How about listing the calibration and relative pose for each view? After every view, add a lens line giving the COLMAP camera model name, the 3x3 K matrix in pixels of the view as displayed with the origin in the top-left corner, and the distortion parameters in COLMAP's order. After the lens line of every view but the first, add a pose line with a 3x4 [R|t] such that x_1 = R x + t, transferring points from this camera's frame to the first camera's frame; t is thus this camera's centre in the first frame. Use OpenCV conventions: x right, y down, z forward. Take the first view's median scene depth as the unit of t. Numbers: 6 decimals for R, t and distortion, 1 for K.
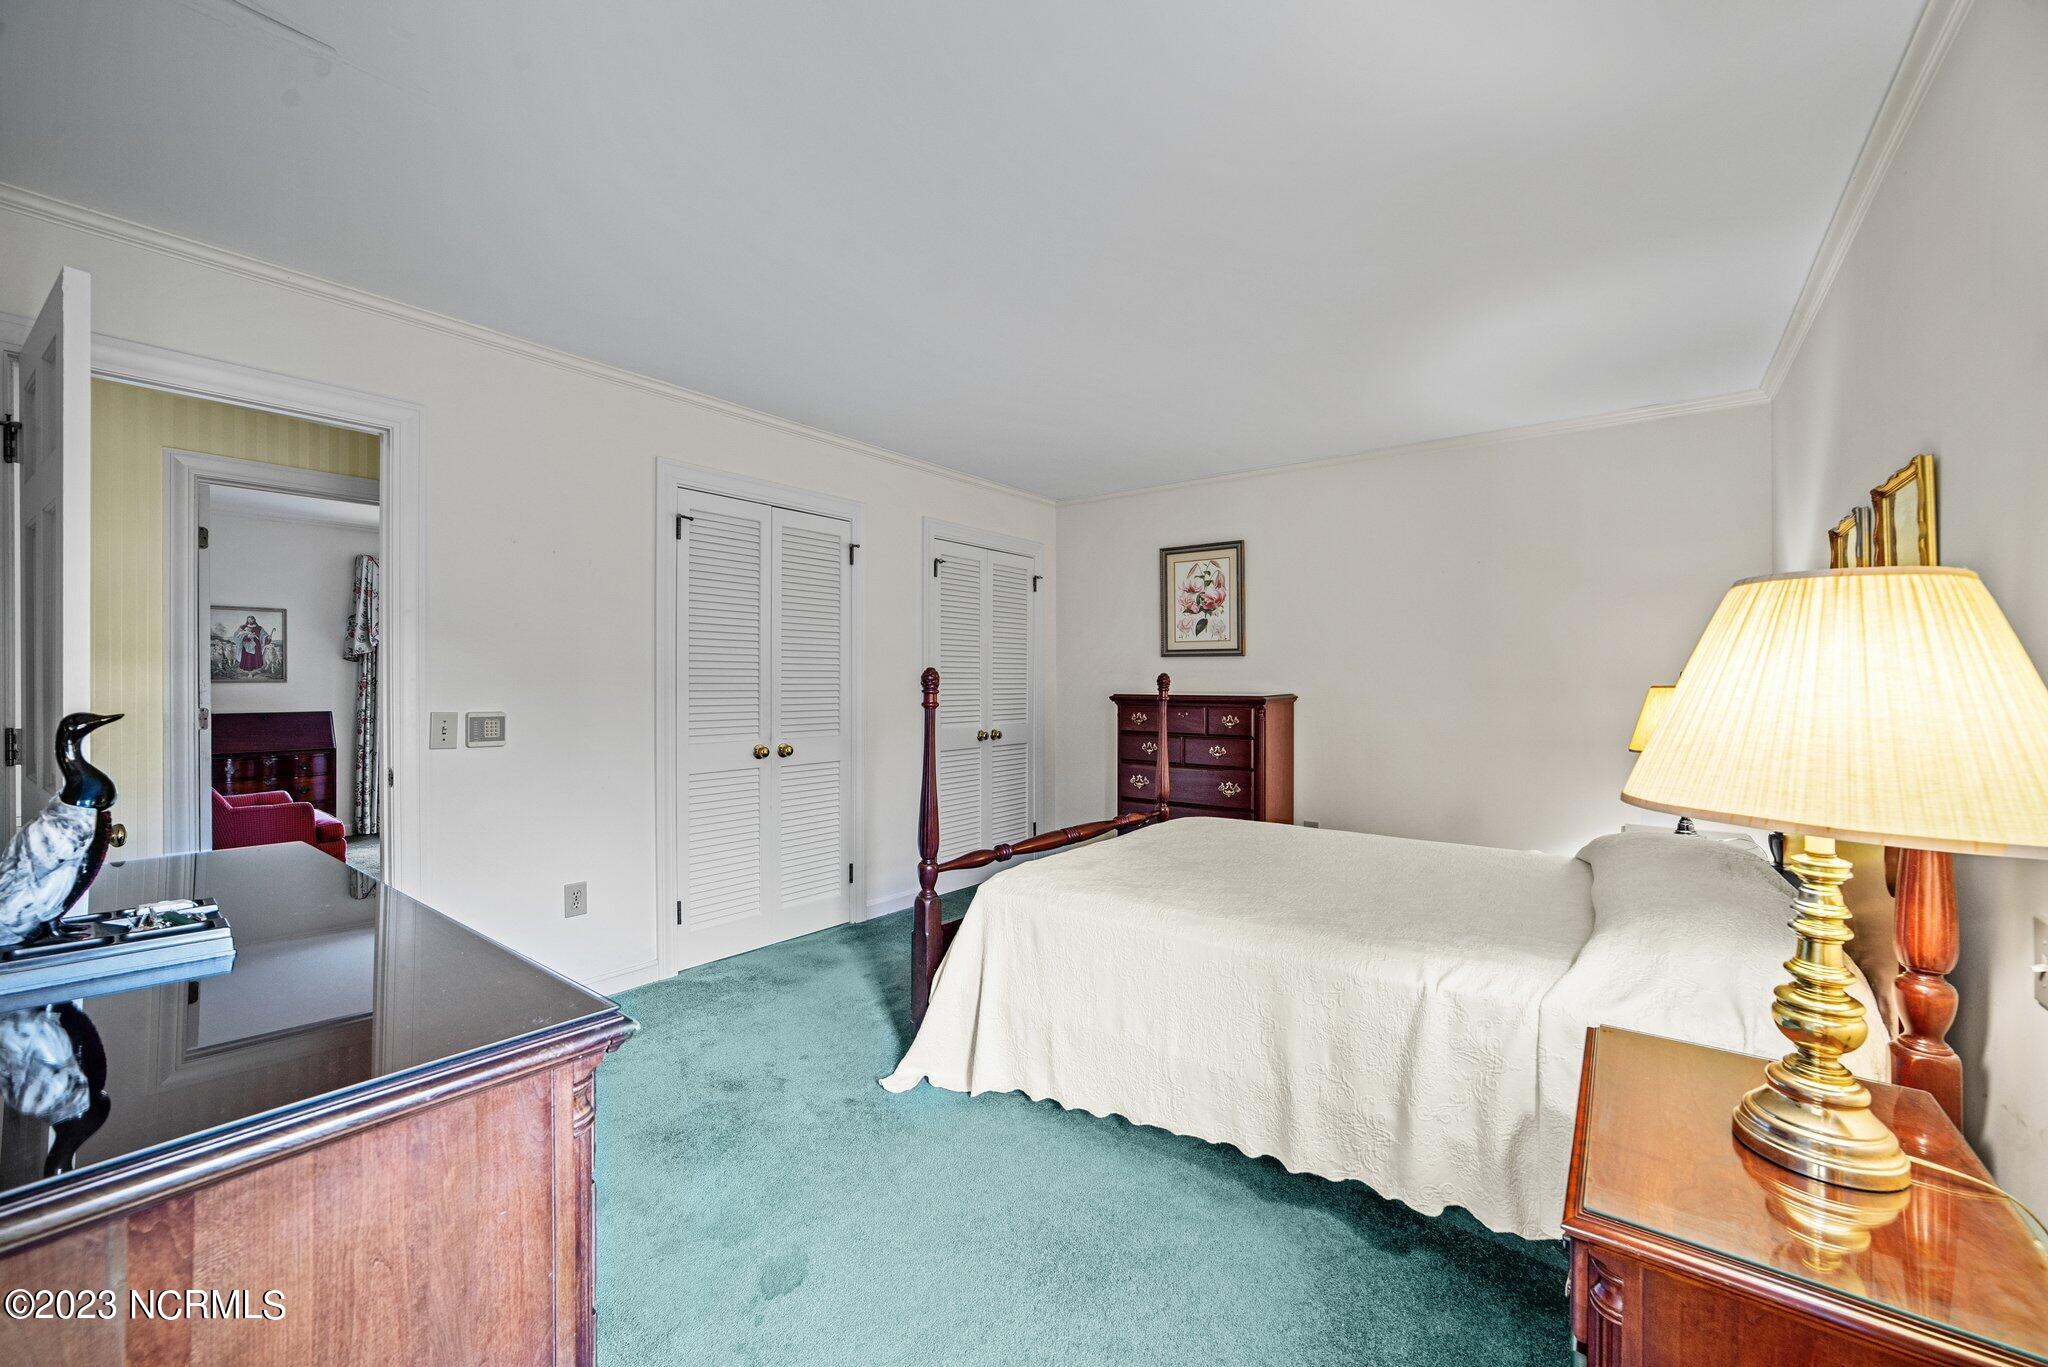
lens RADIAL K [[802.5, 0, 1024.0], [0, 802.5, 683.5], [0, 0, 1]] dist [-0.052251, 0.000080]
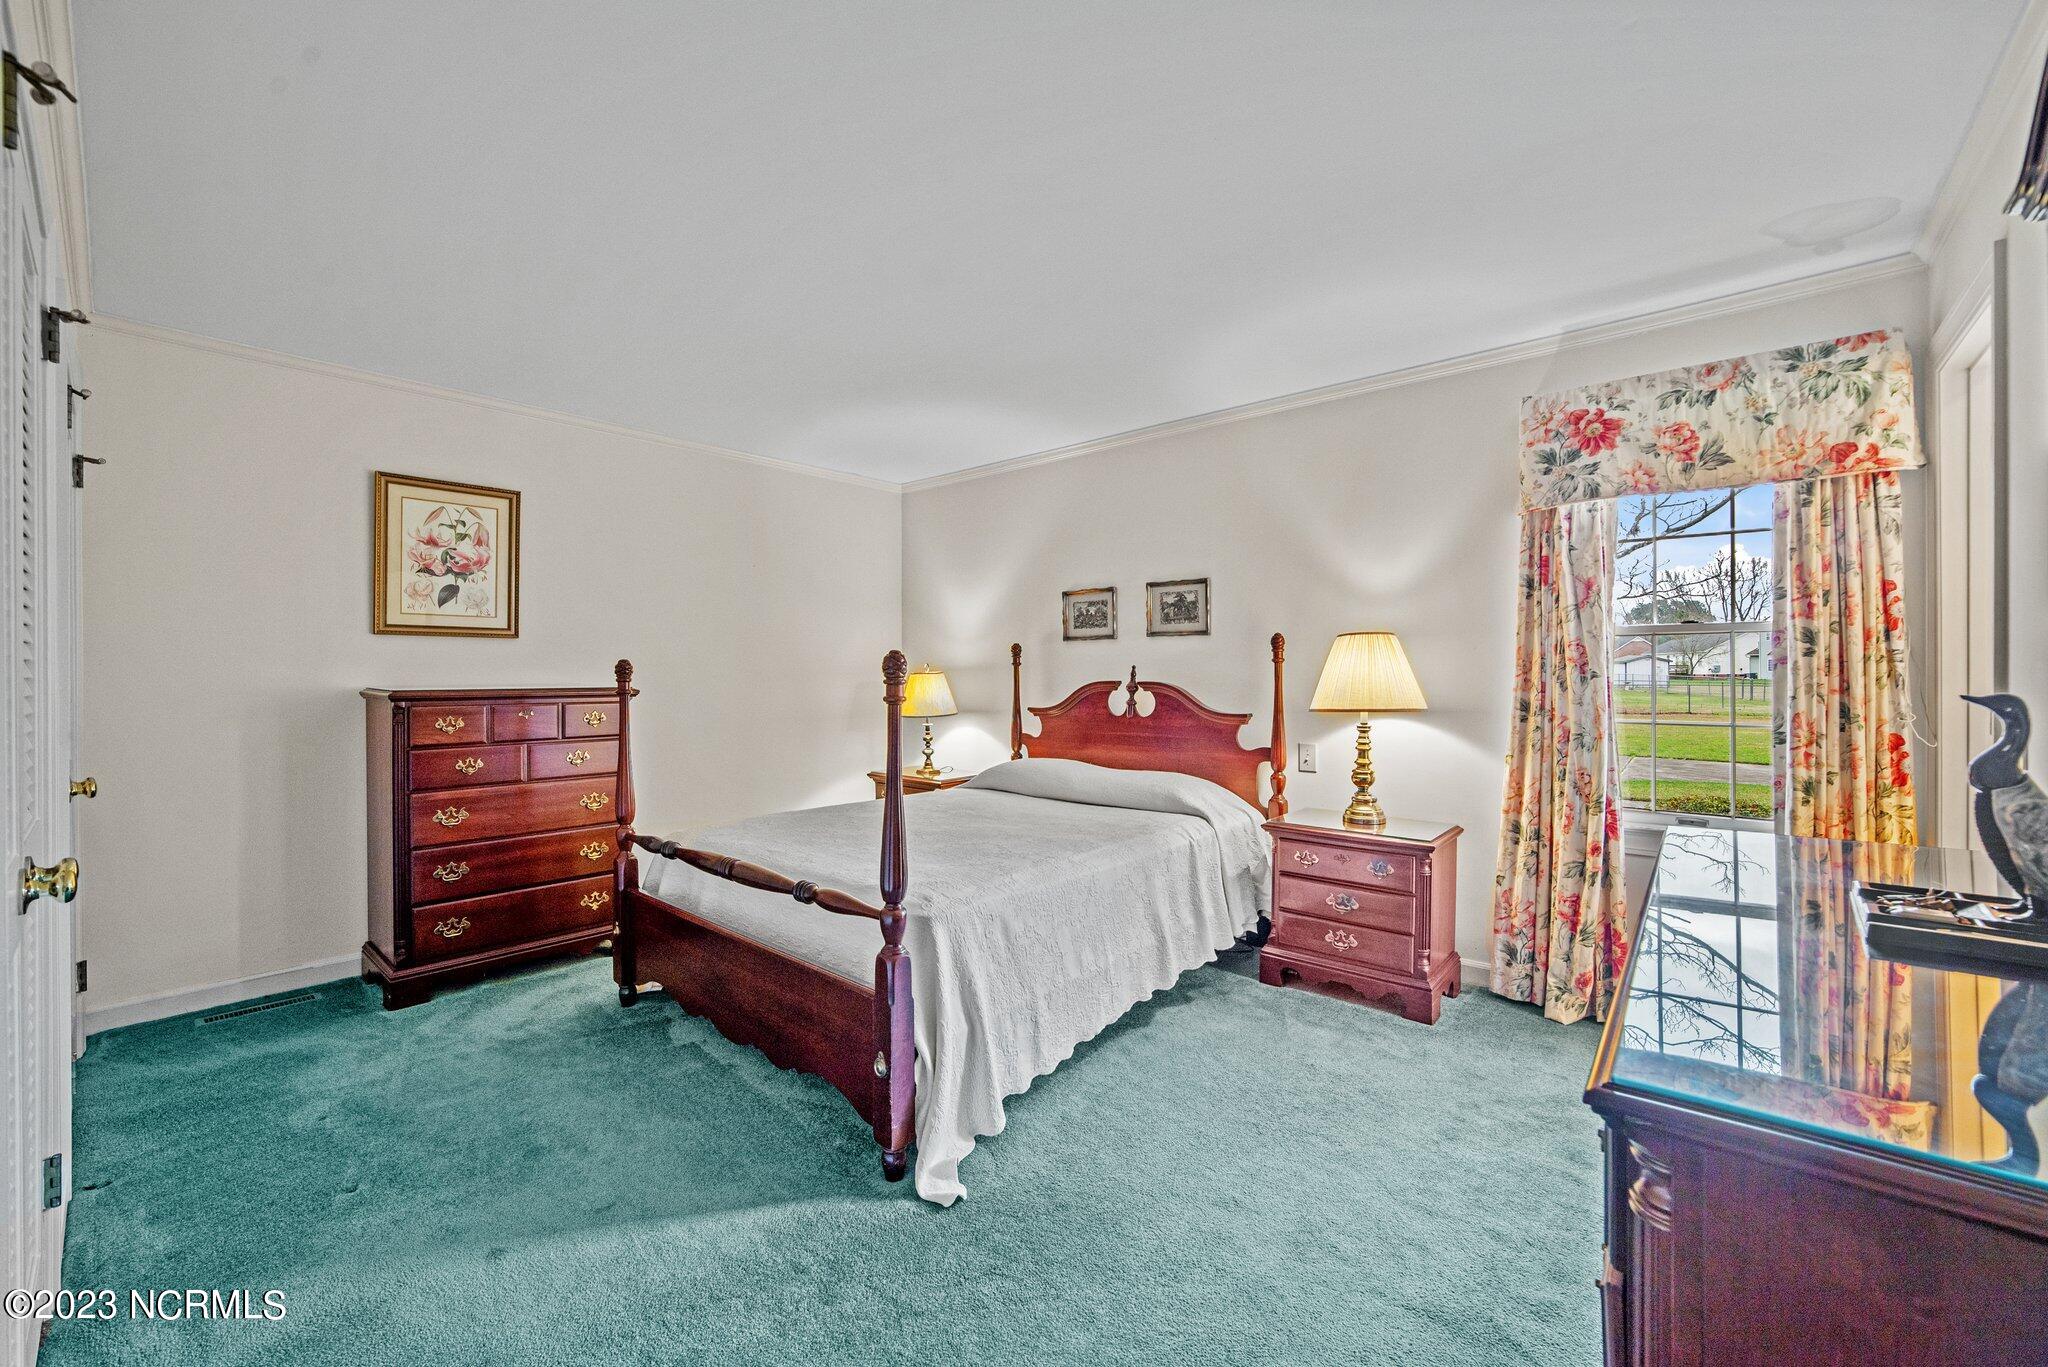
lens RADIAL K [[802.5, 0, 1024.0], [0, 802.5, 683.5], [0, 0, 1]] dist [-0.052251, 0.000080]
pose [[0.050378, -0.016827, 0.998588, -0.460666], [0.005683, 0.999847, 0.016562, 0.000142], [-0.998714, 0.004841, 0.050466, 0.449985]]
